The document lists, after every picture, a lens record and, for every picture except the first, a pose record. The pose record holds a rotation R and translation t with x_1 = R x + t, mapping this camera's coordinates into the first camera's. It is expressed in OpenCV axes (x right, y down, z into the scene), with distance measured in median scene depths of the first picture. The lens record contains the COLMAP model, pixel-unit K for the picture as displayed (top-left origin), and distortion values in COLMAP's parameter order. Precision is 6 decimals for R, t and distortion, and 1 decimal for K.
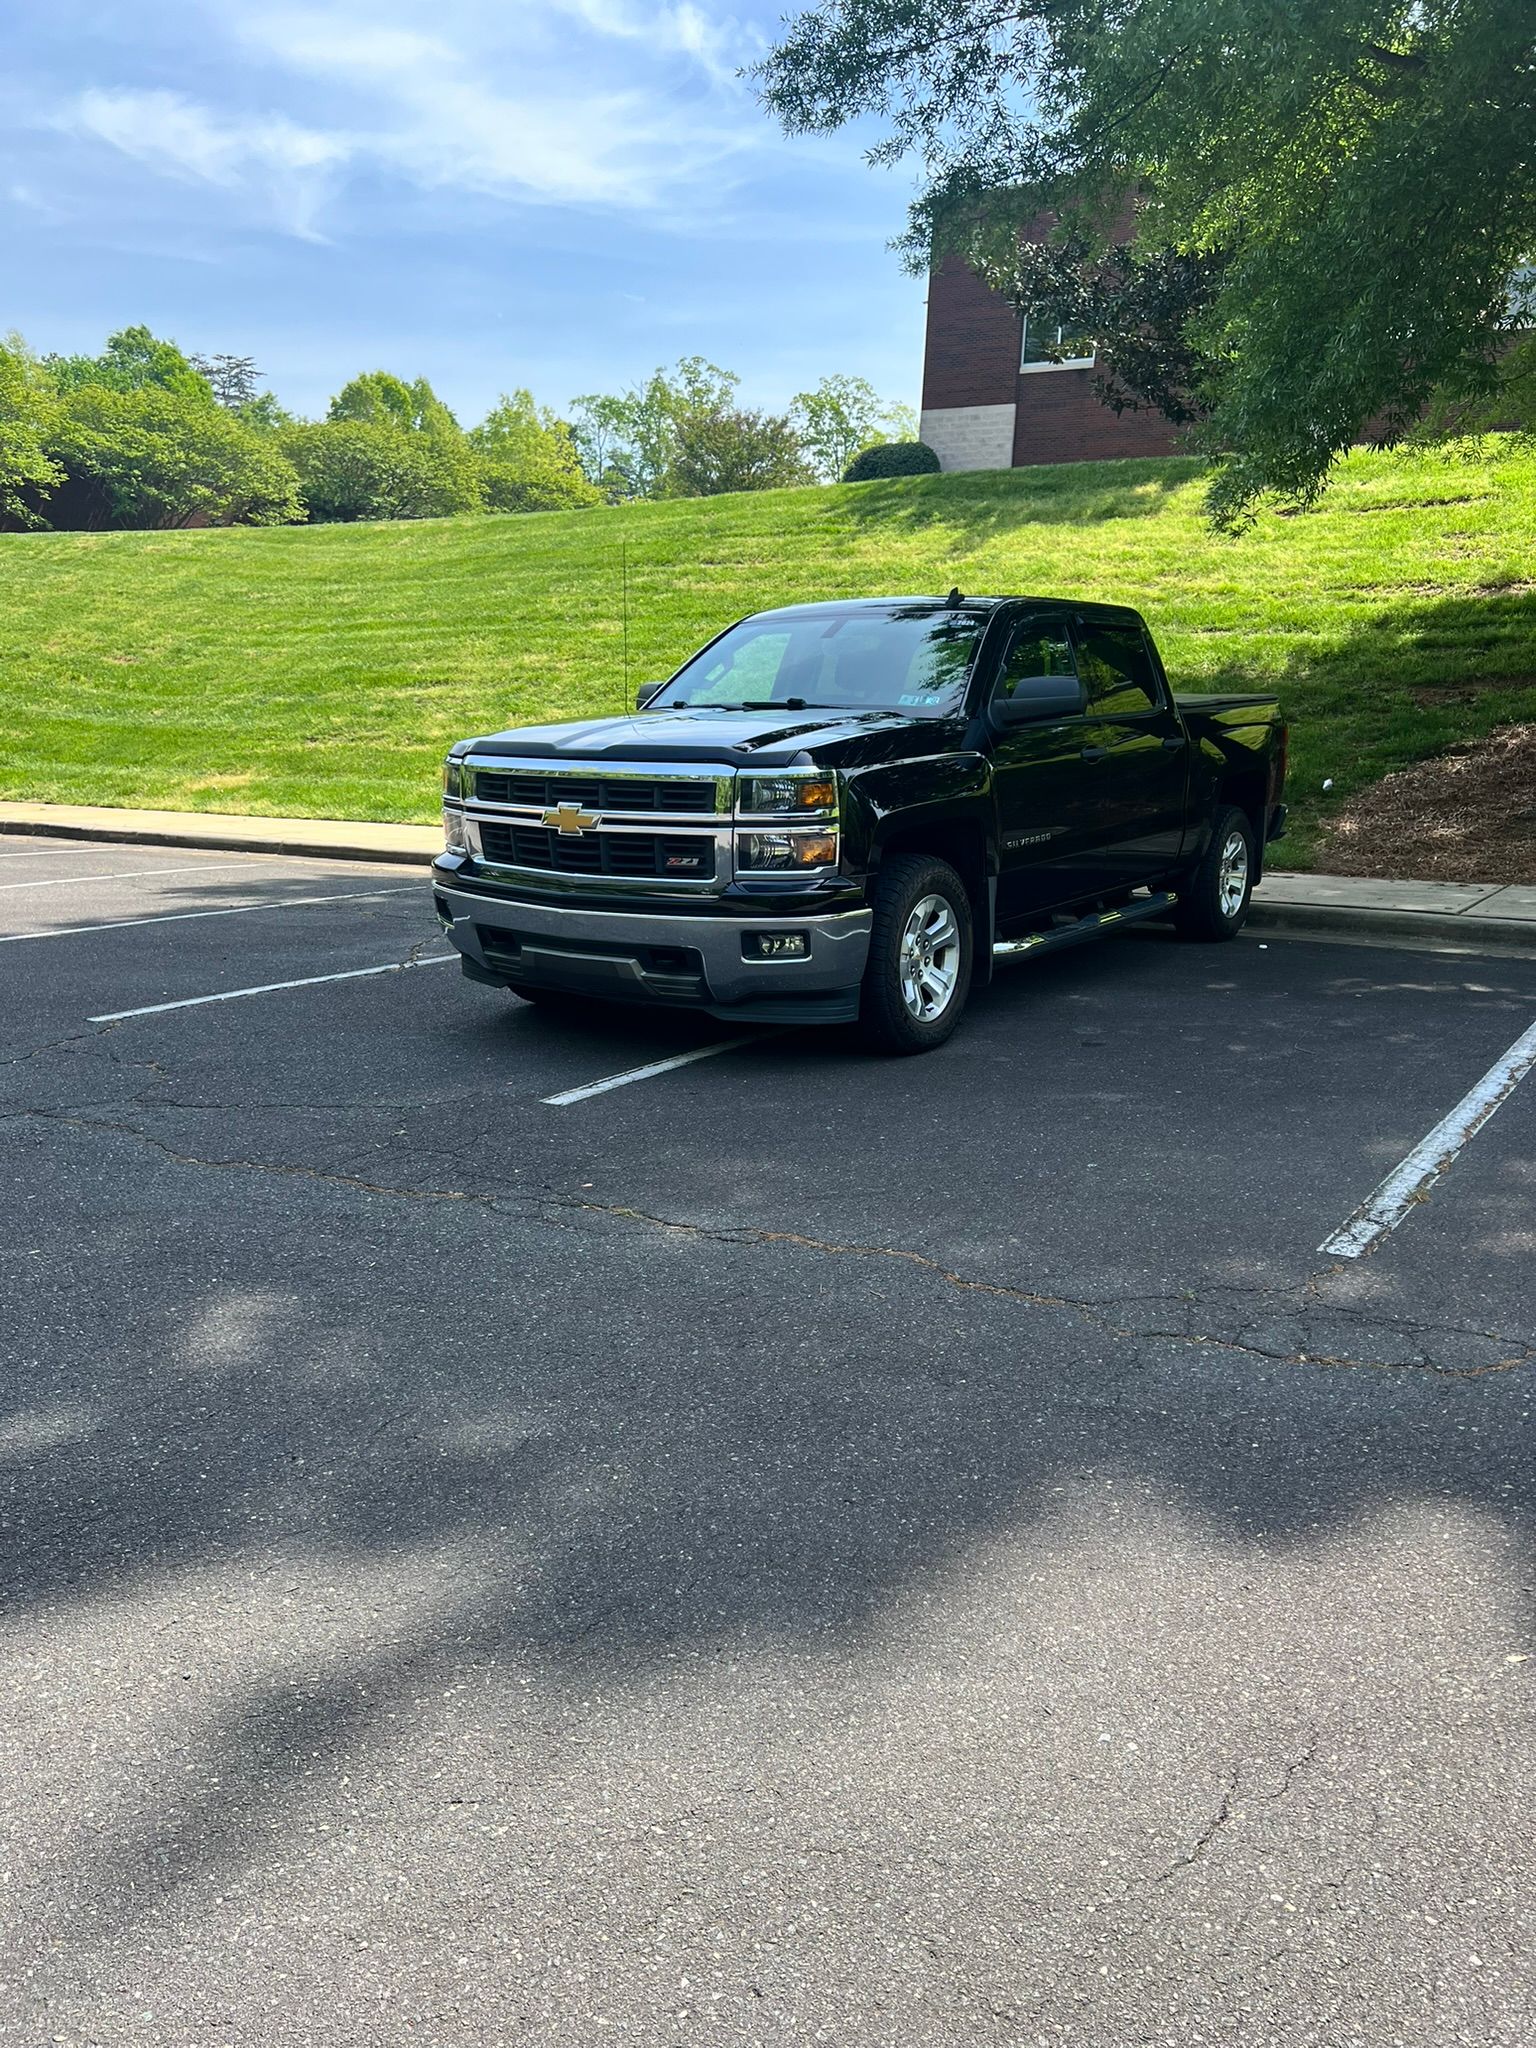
lens RADIAL K [[1534.4, 0, 766.0], [0, 1534.4, 1015.5], [0, 0, 1]] dist [0.047509, -0.055306]
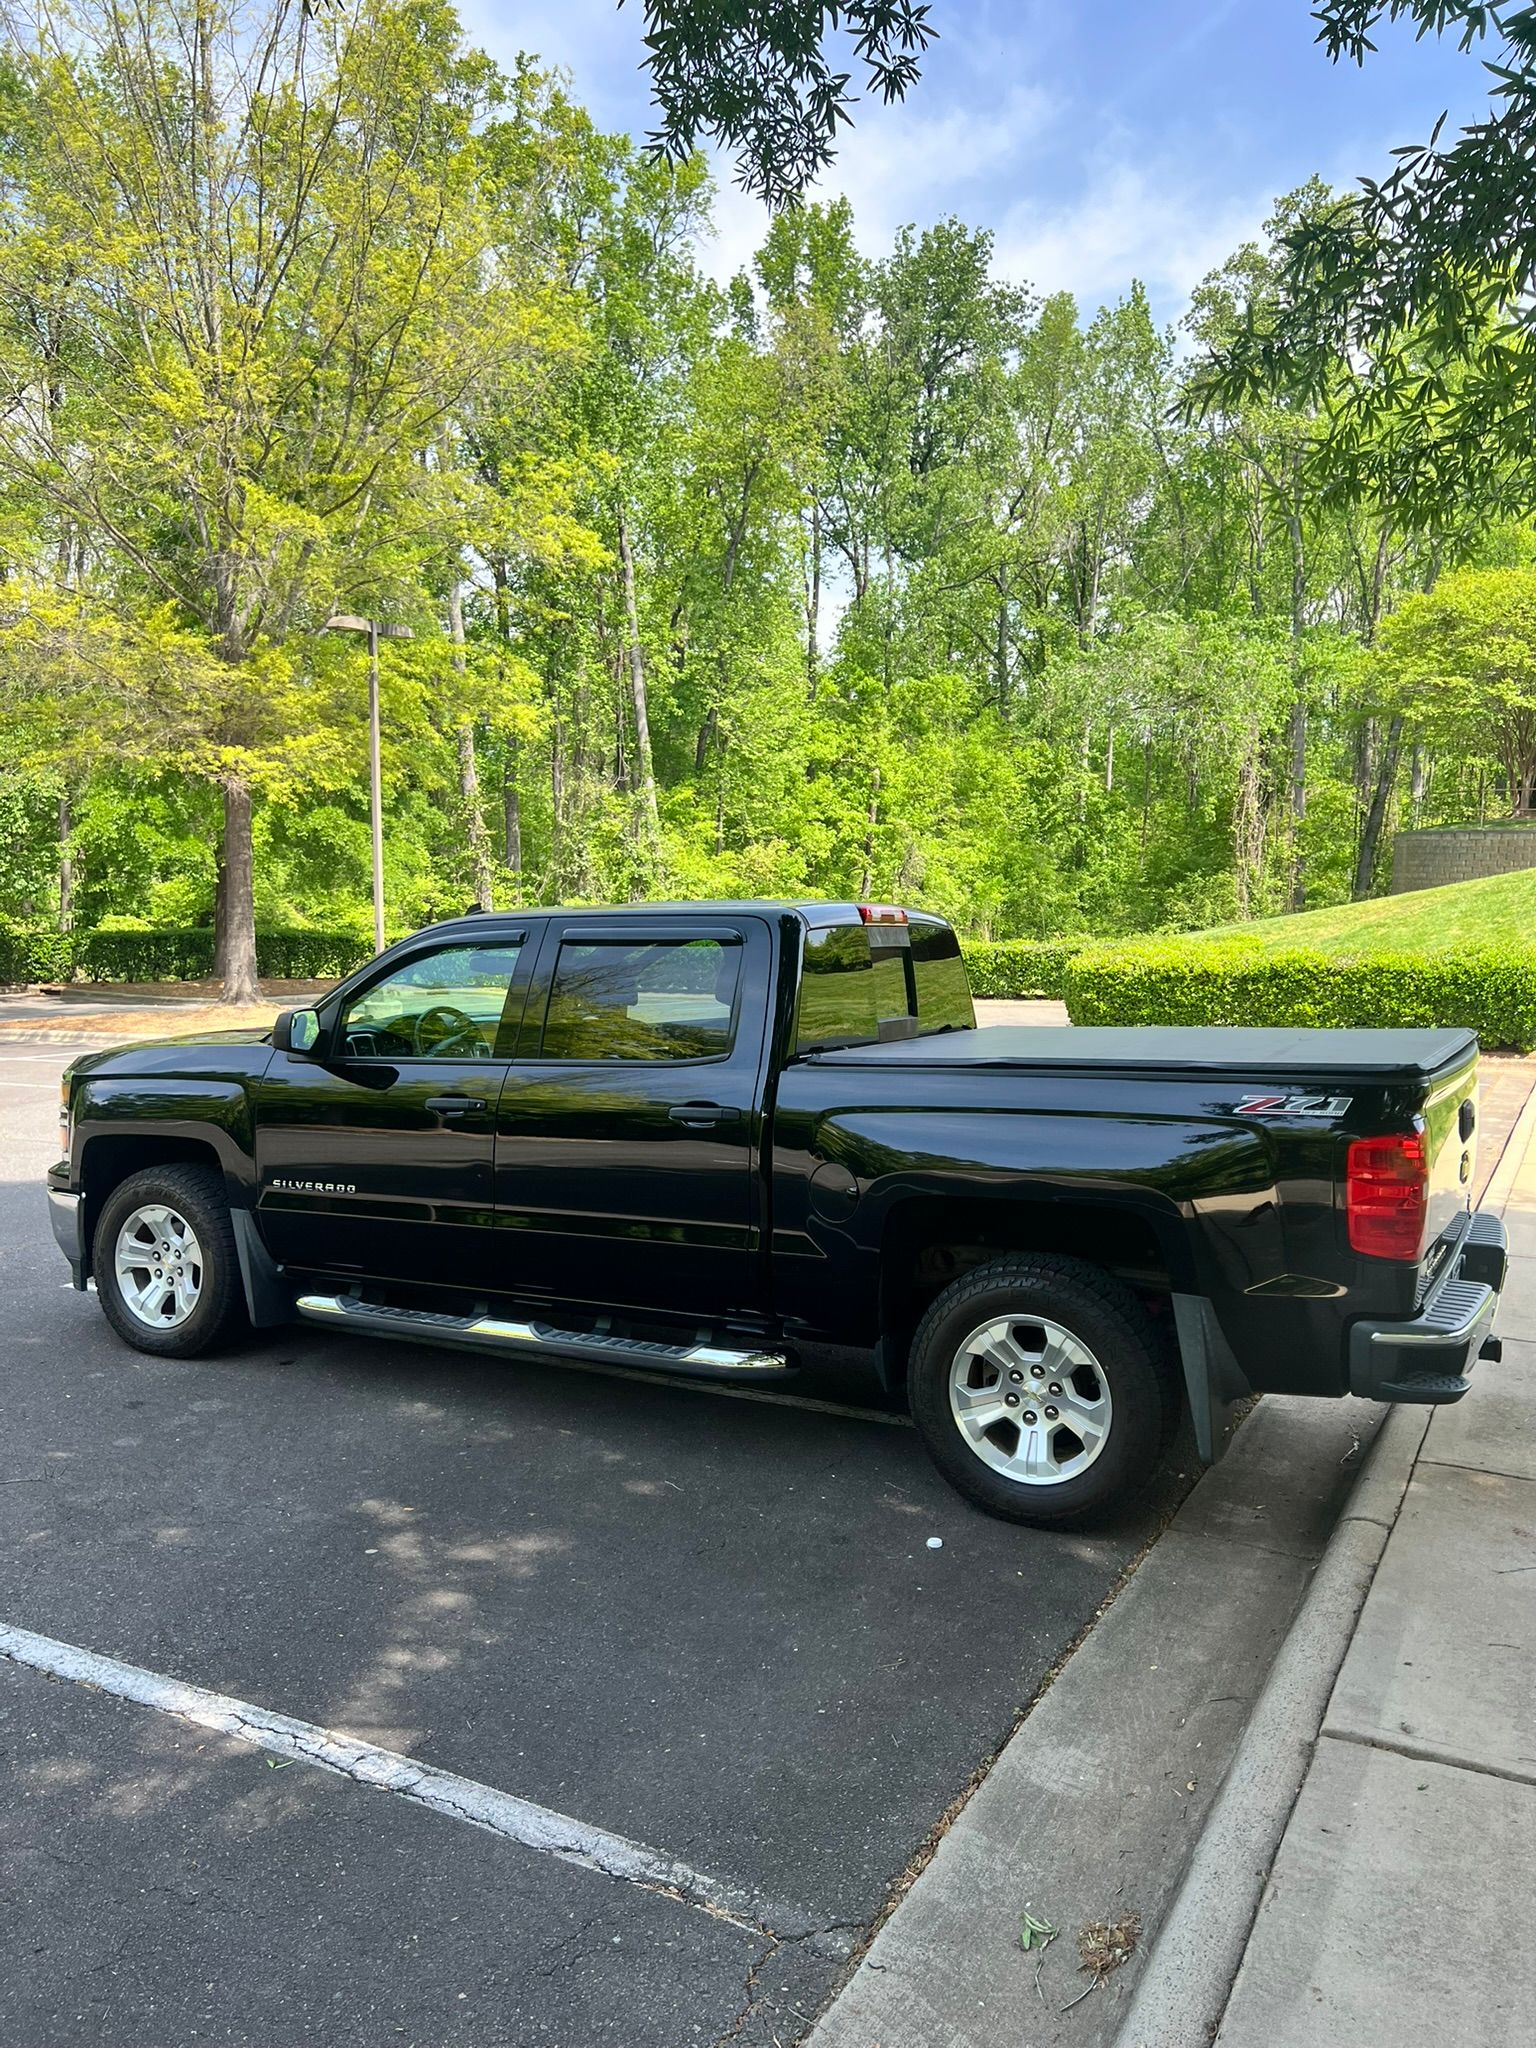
lens RADIAL K [[1528.2, 0, 781.4], [0, 1528.2, 1028.1], [0, 0, 1]] dist [0.056870, -0.057793]
pose [[0.112276, 0.061940, -0.991745, 0.941900], [-0.201647, 0.978709, 0.038297, -0.256159], [0.973002, 0.195682, 0.122376, 0.997681]]
